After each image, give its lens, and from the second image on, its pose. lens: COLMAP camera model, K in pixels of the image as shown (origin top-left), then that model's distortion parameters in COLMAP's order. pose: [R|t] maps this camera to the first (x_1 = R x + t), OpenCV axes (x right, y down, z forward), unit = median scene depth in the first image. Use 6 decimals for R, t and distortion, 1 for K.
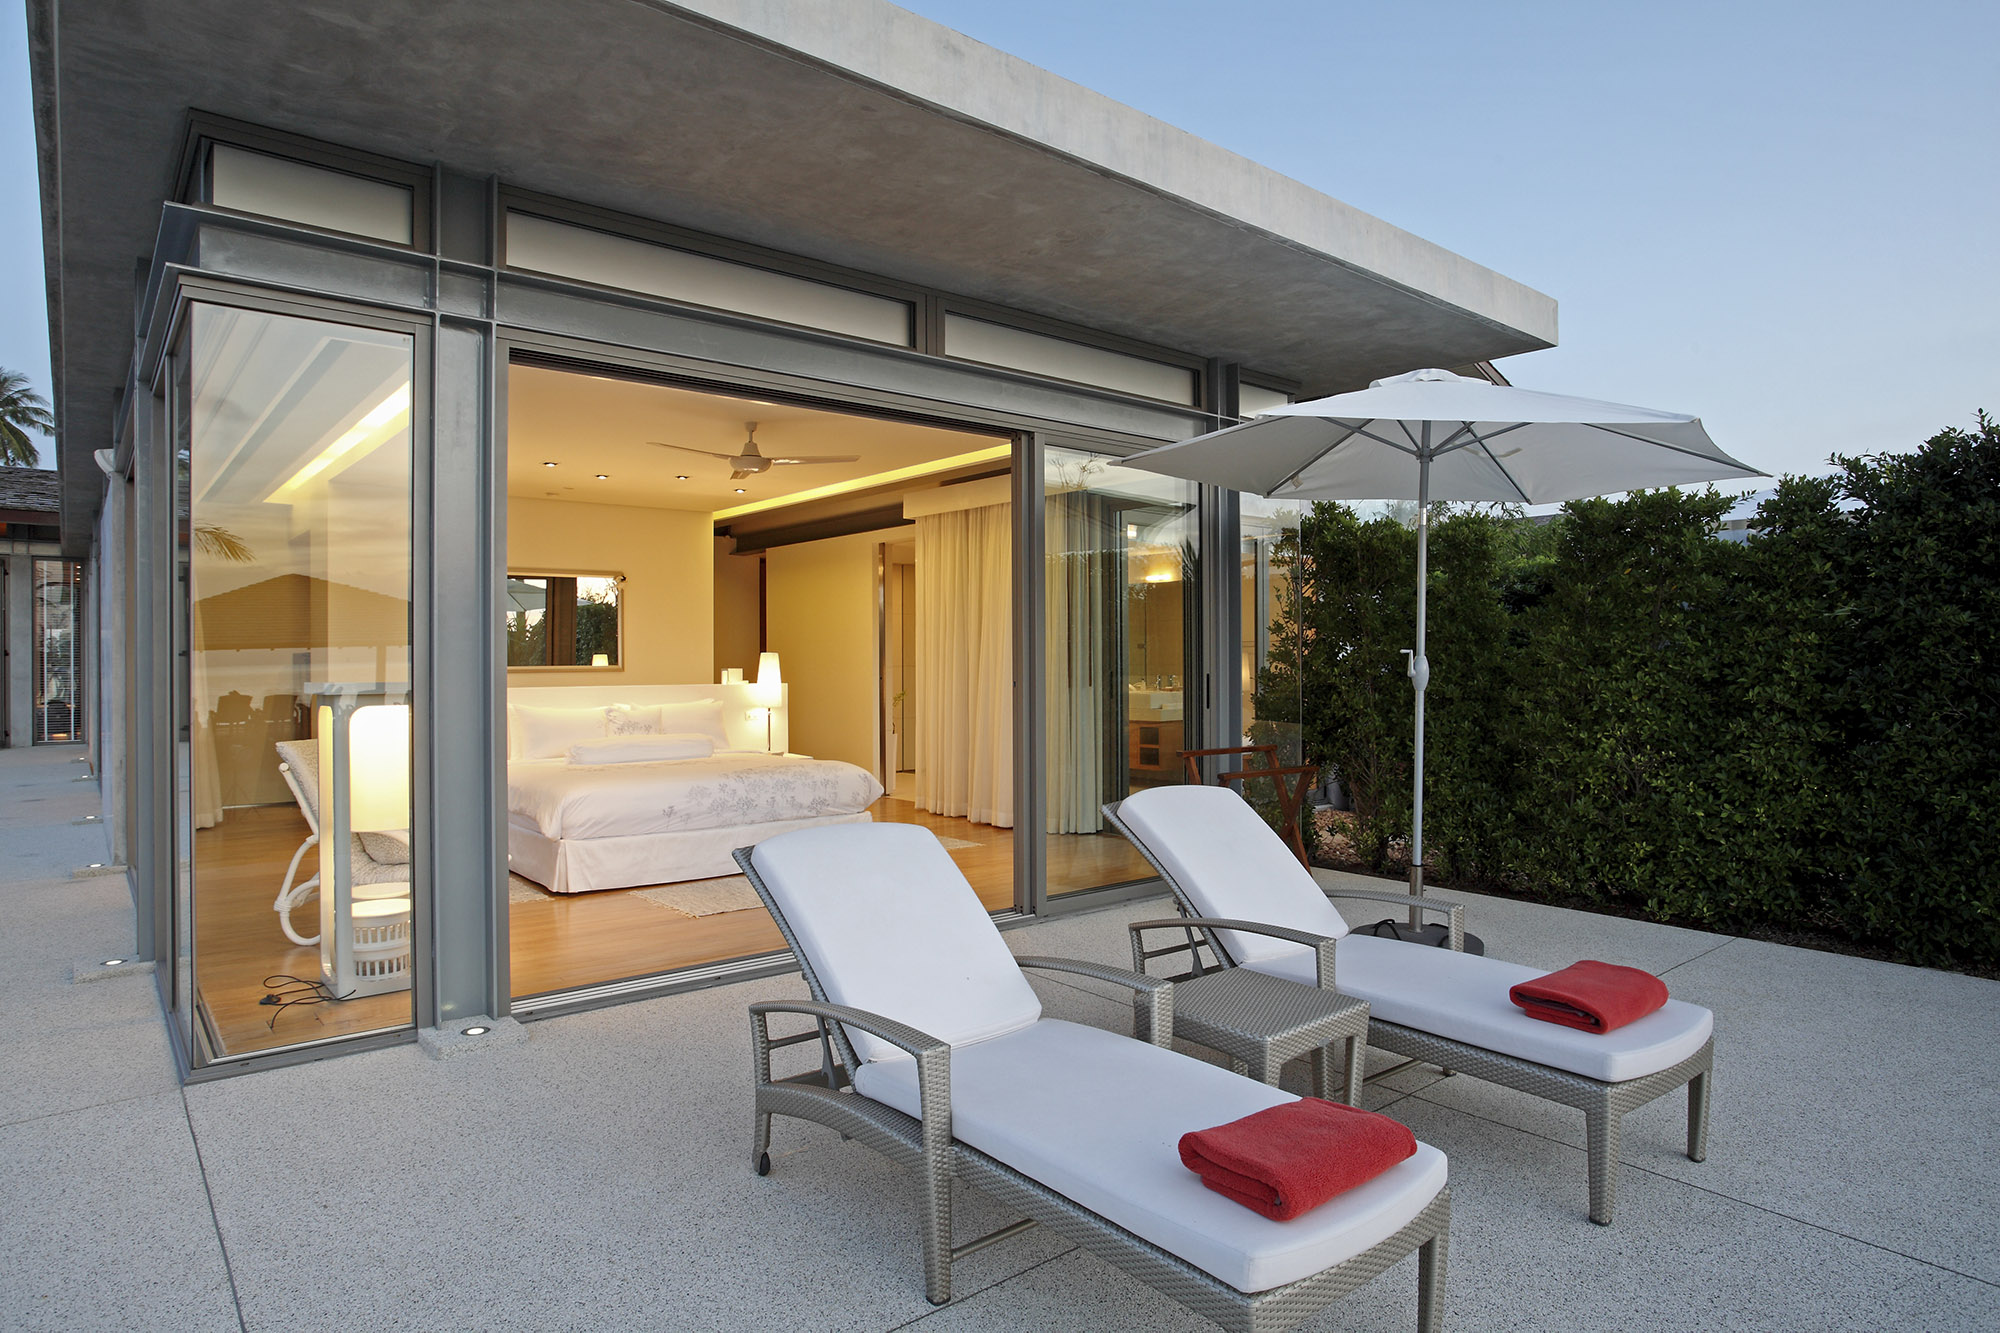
lens RADIAL K [[1148.8, 0, 1002.4], [0, 1148.8, 665.5], [0, 0, 1]] dist [0.002713, 0.000426]
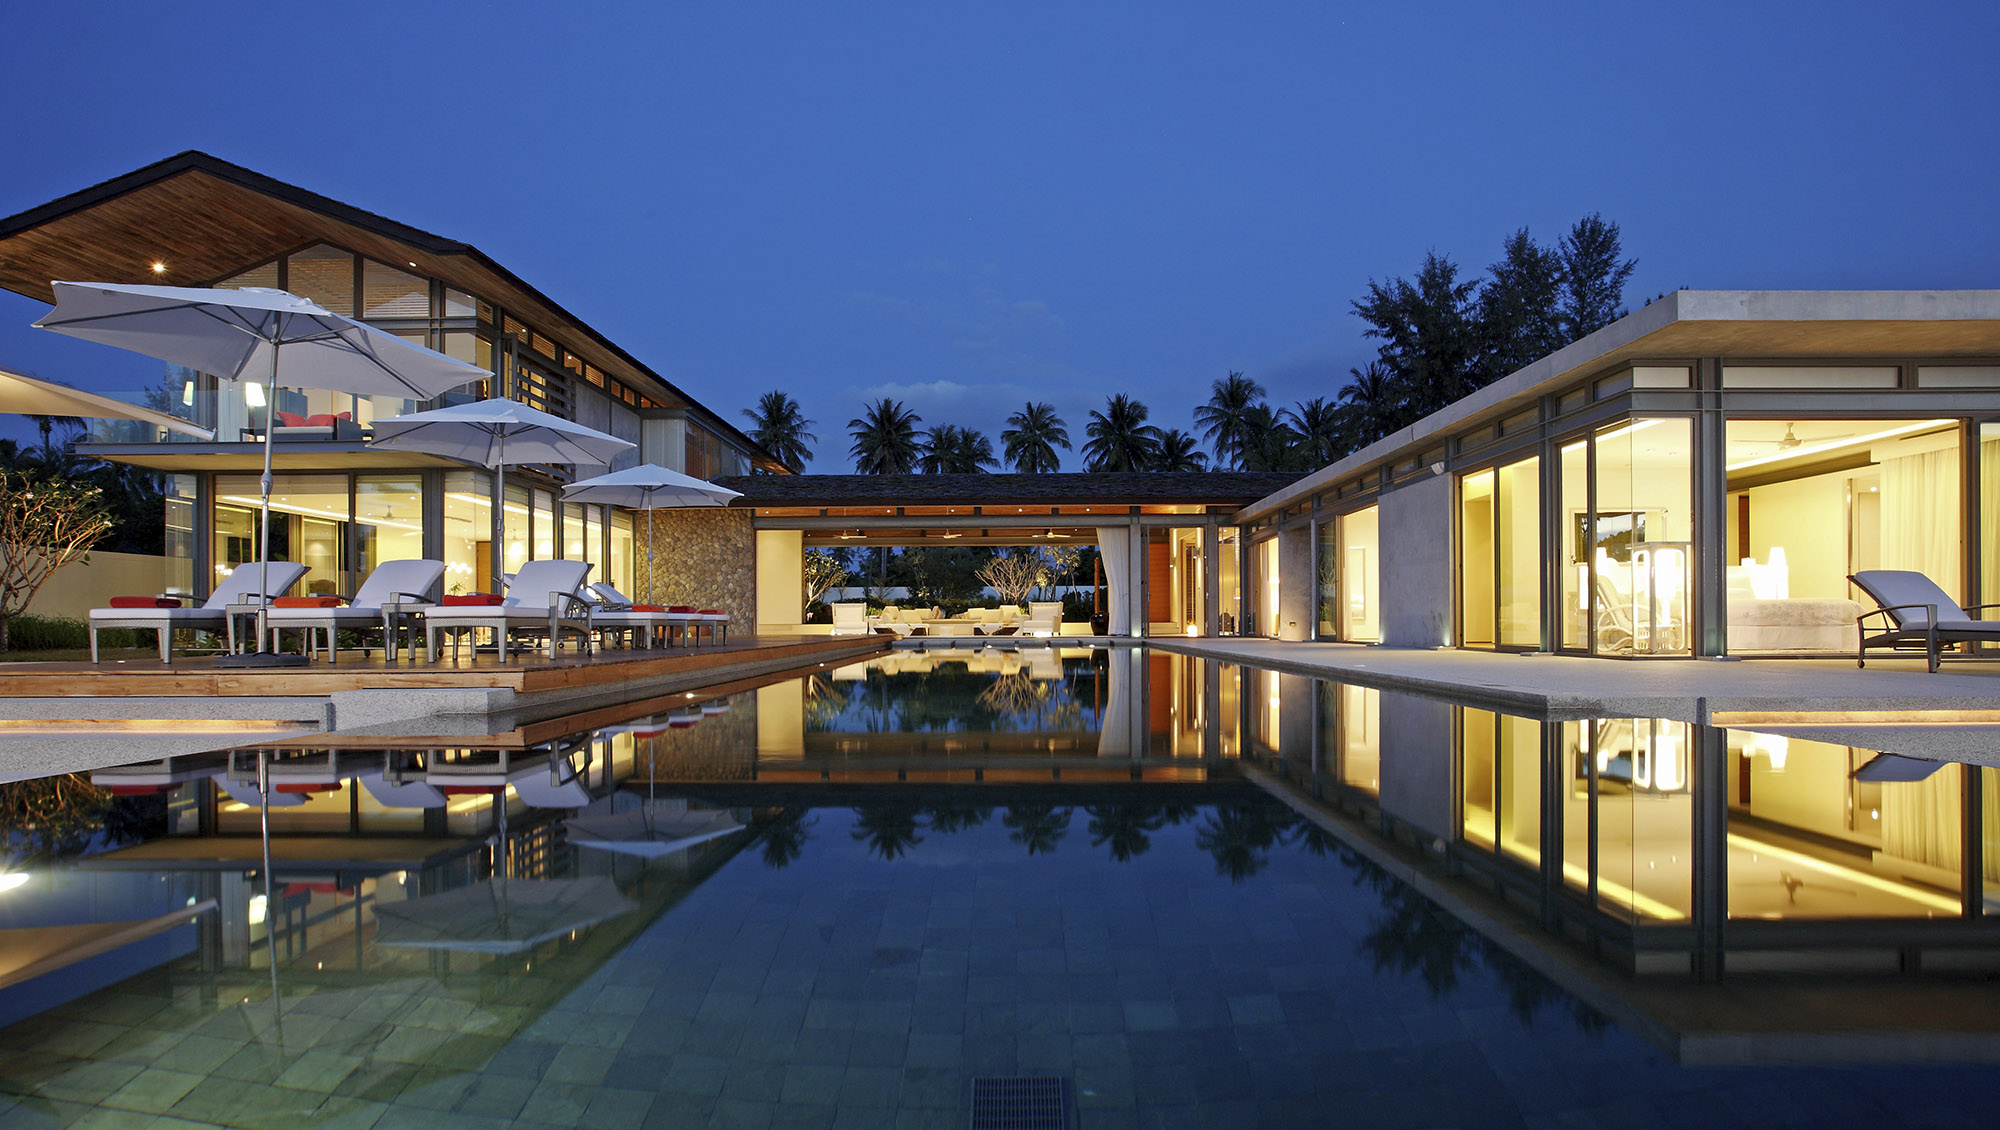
lens RADIAL K [[1212.1, 0, 989.9], [0, 1212.1, 635.8], [0, 0, 1]] dist [0.002797, 0.001068]
pose [[0.784485, 0.005398, -0.620124, -0.001425], [-0.003937, 0.999985, 0.003724, 0.106830], [0.620135, -0.000480, 0.784495, -1.039059]]
